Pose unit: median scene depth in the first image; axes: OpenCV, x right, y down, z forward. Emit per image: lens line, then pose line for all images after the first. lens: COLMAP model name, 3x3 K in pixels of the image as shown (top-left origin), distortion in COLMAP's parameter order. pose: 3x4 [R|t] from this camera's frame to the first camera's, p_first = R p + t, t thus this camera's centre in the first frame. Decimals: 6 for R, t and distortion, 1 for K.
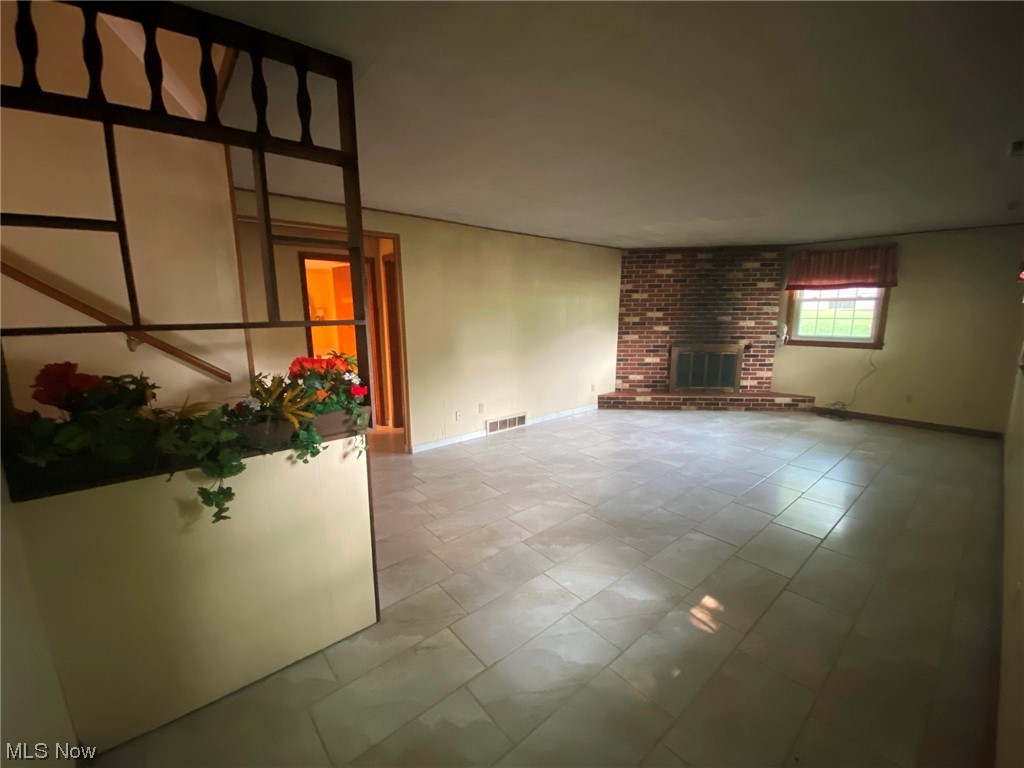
lens RADIAL K [[418.4, 0, 512.0], [0, 418.4, 384.0], [0, 0, 1]] dist [0.038899, -0.031606]
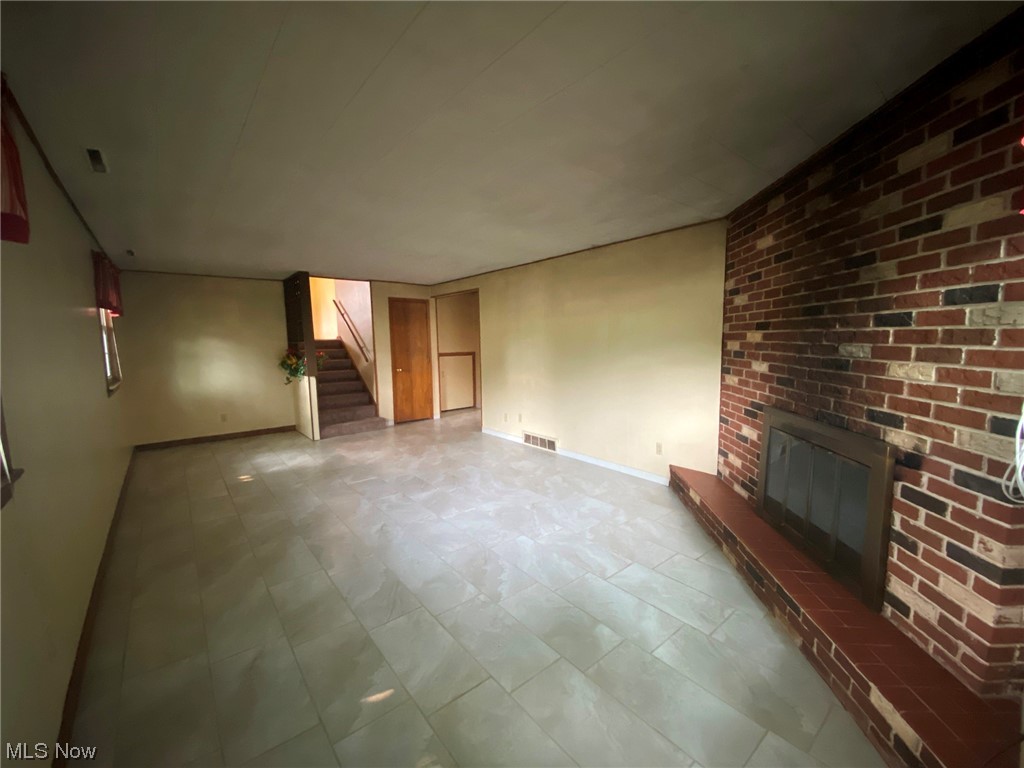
lens RADIAL K [[418.4, 0, 512.0], [0, 418.4, 384.0], [0, 0, 1]] dist [0.038899, -0.031606]
pose [[-0.024435, 0.112650, -0.993334, 0.829302], [-0.154672, 0.981240, 0.115084, -0.127916], [0.987664, 0.156453, -0.006553, 0.754450]]
